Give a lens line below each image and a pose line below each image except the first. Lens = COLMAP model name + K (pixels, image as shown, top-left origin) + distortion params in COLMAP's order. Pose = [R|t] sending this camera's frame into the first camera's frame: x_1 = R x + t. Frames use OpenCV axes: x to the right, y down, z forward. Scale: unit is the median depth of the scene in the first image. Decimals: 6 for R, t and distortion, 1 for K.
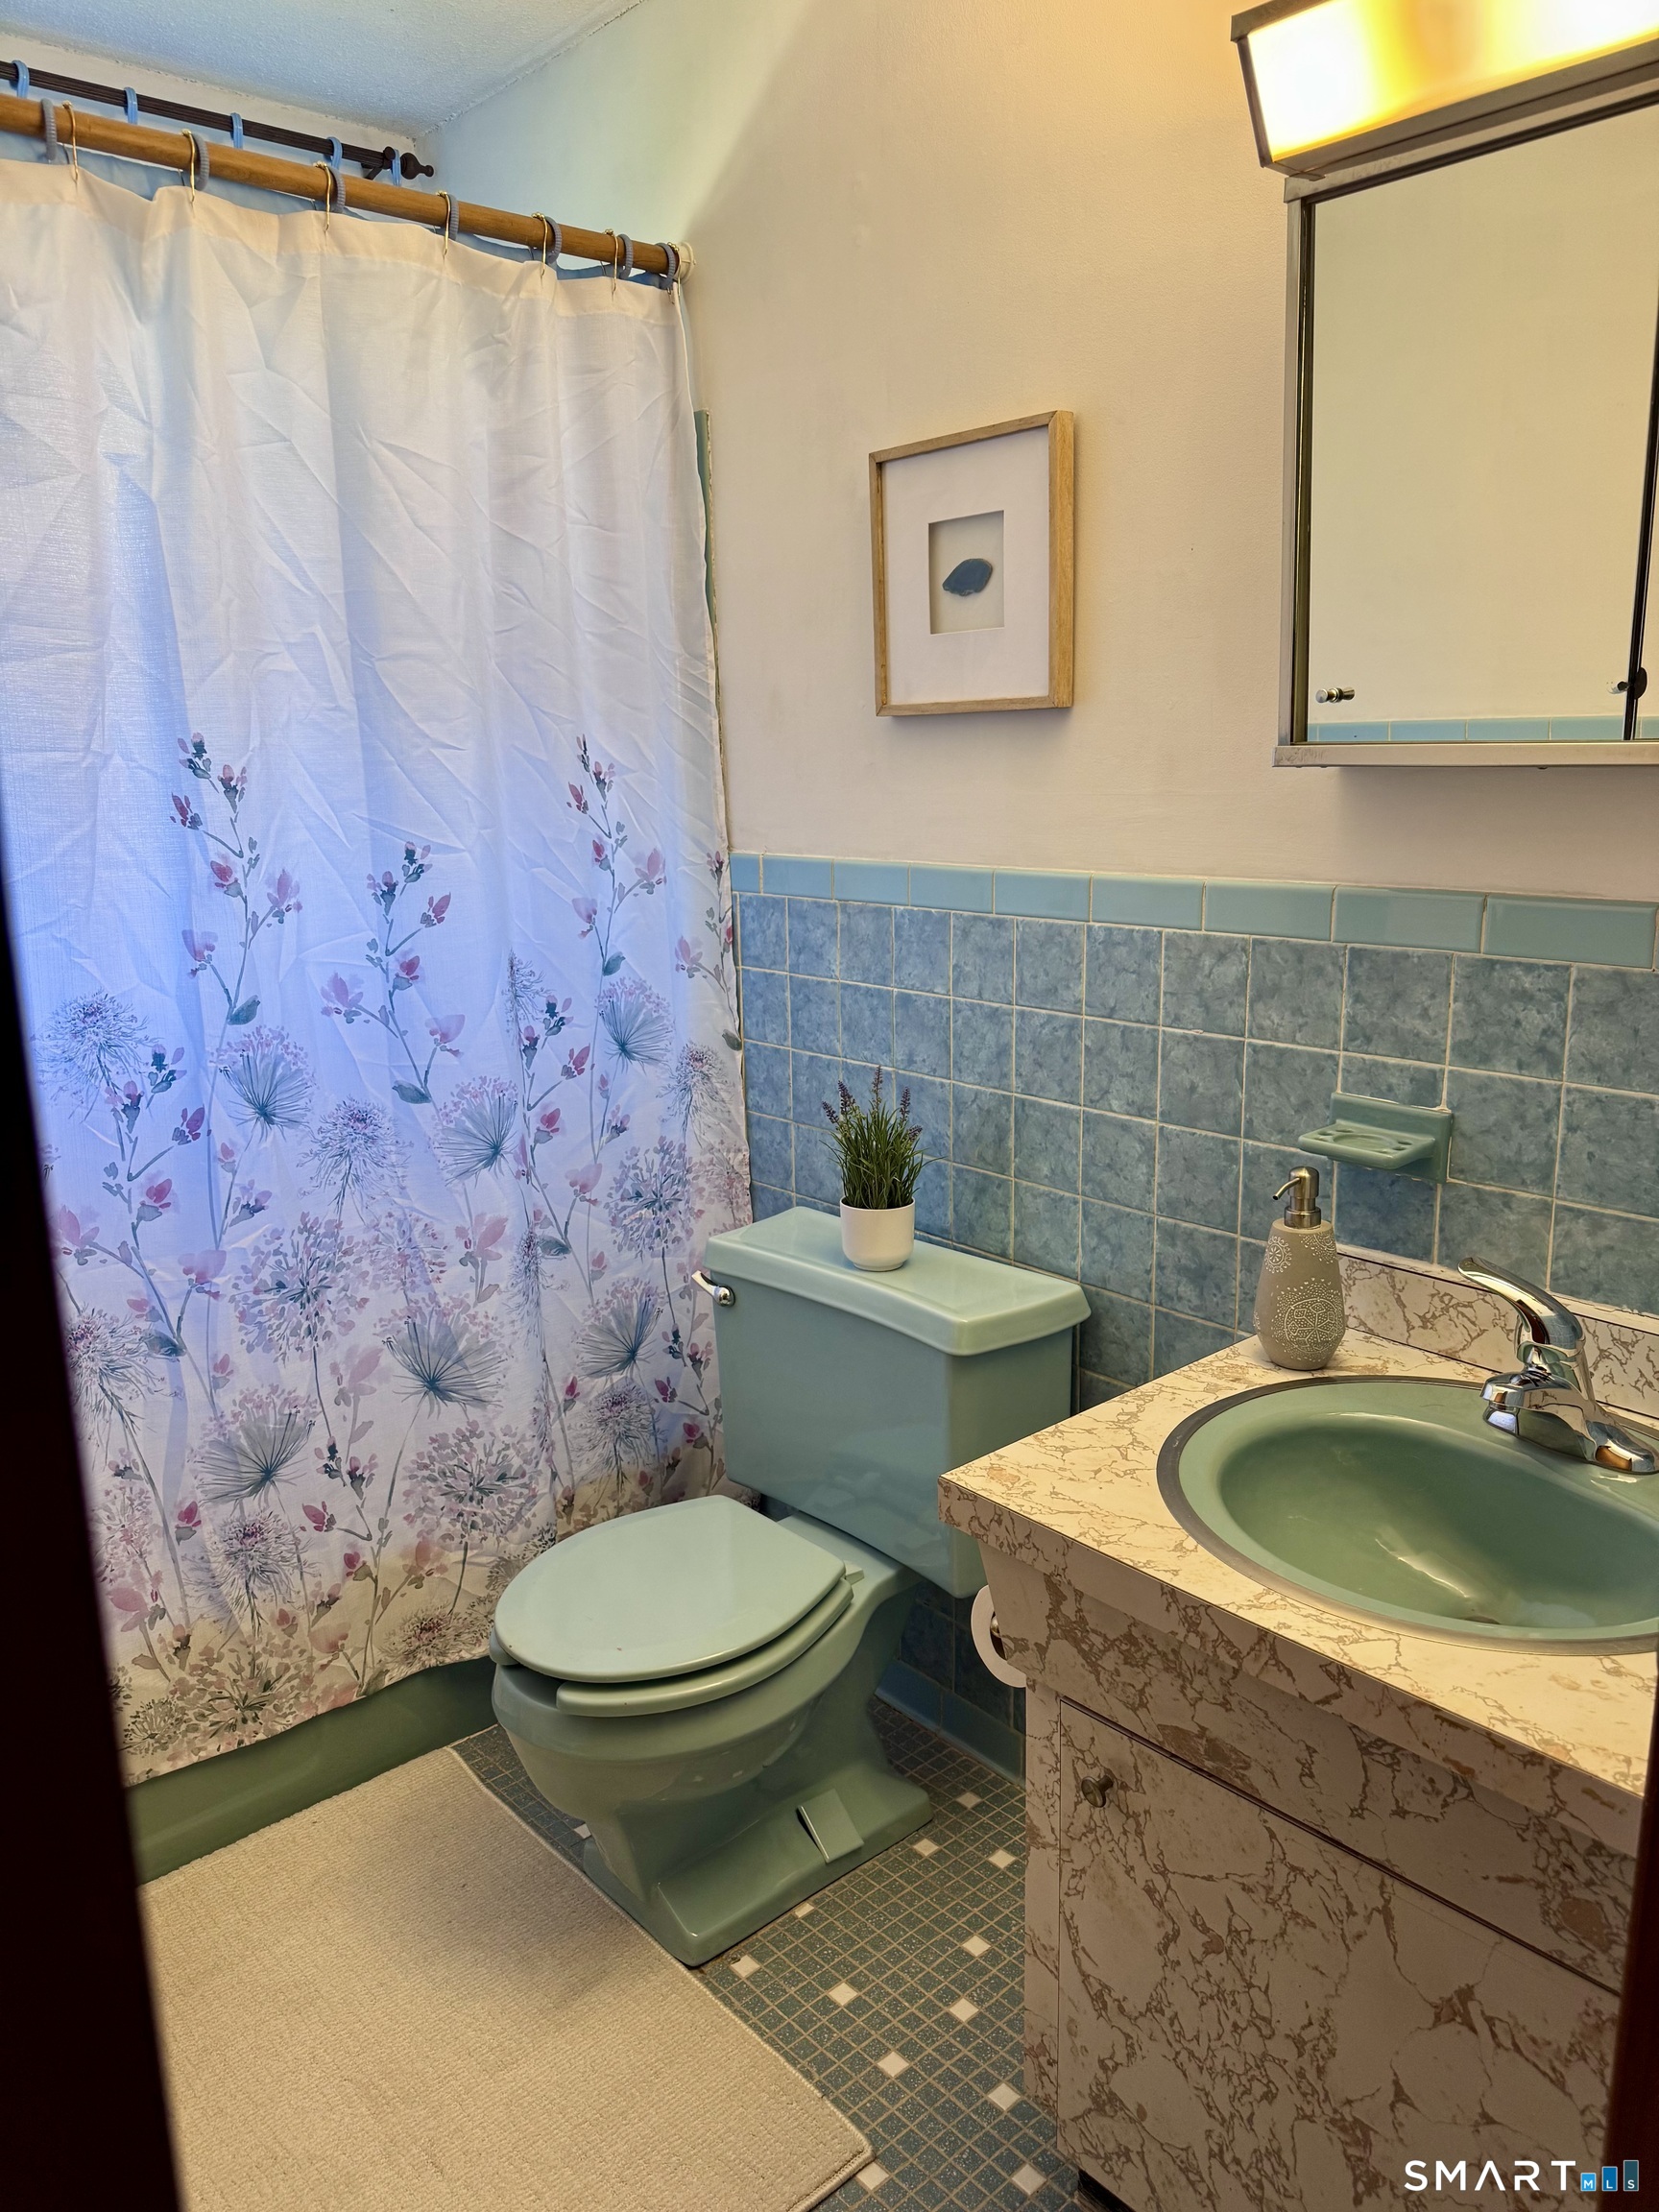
lens RADIAL K [[1560.9, 0, 829.5], [0, 1560.9, 1106.0], [0, 0, 1]] dist [0.202417, -0.363921]
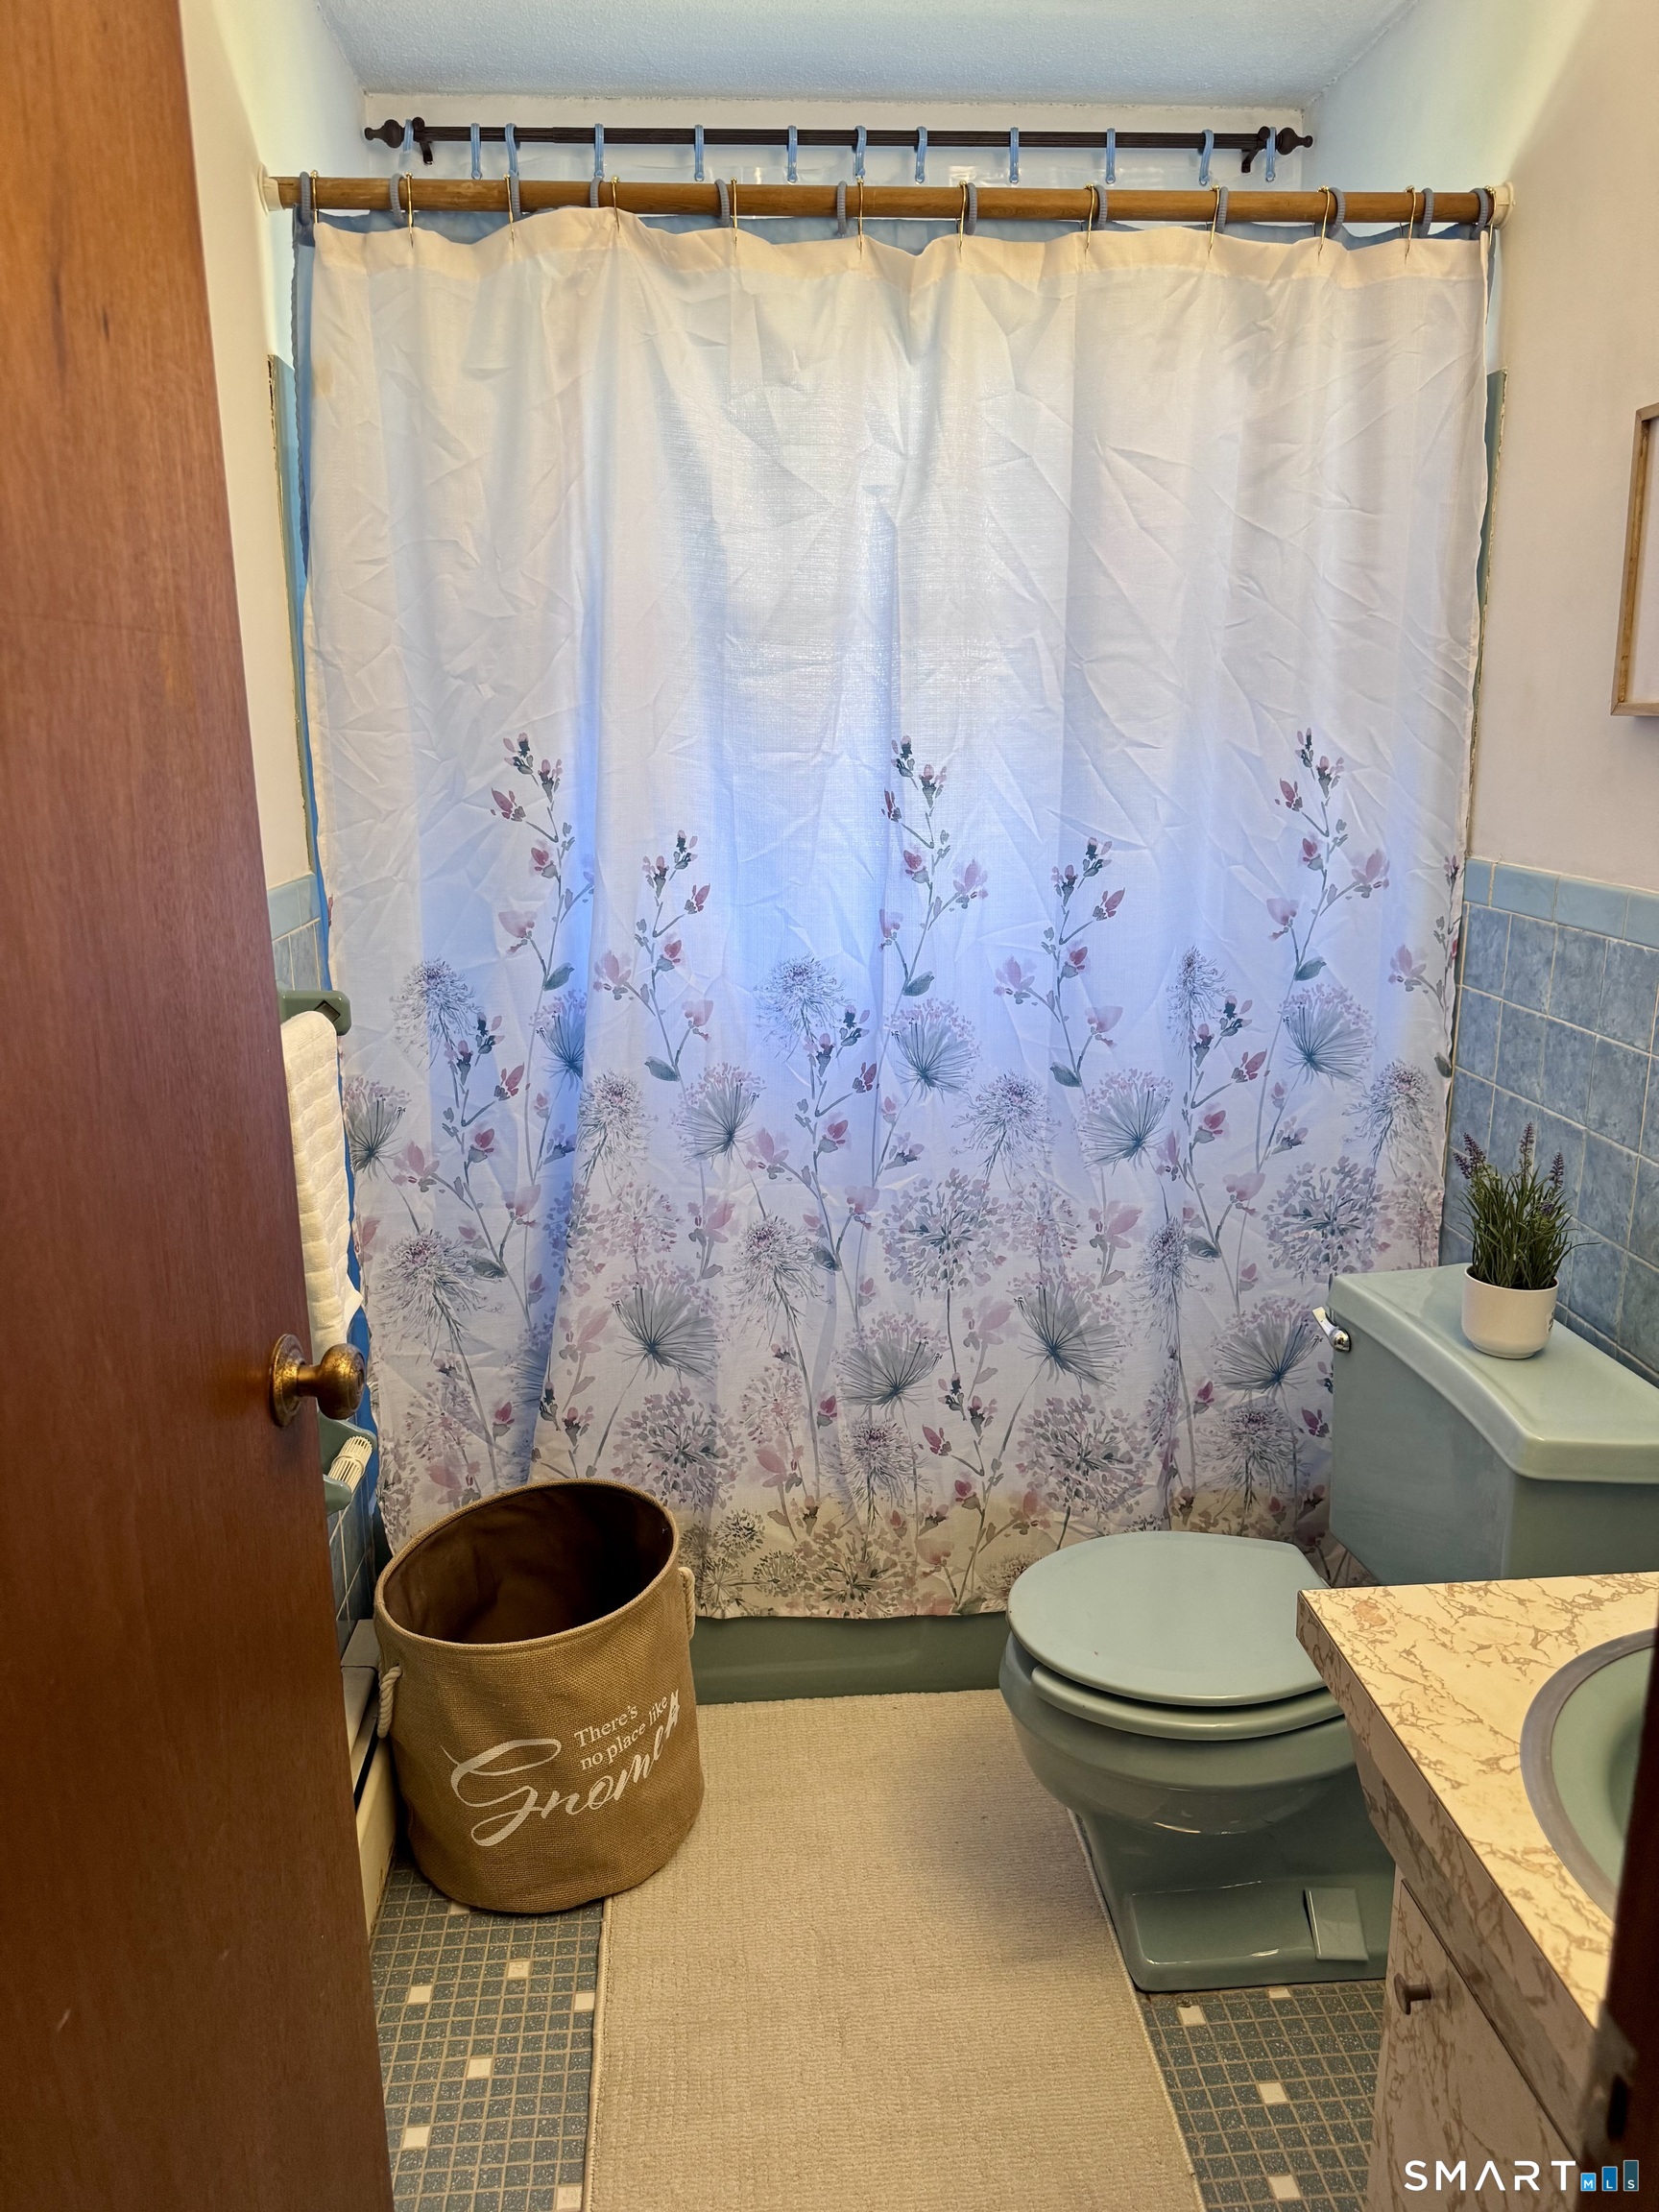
lens RADIAL K [[1560.9, 0, 829.5], [0, 1560.9, 1106.0], [0, 0, 1]] dist [0.202417, -0.363921]
pose [[0.802429, 0.156893, -0.575753, 0.214664], [-0.139131, 0.987417, 0.075164, -0.044874], [0.580302, 0.019791, 0.814161, 0.058397]]
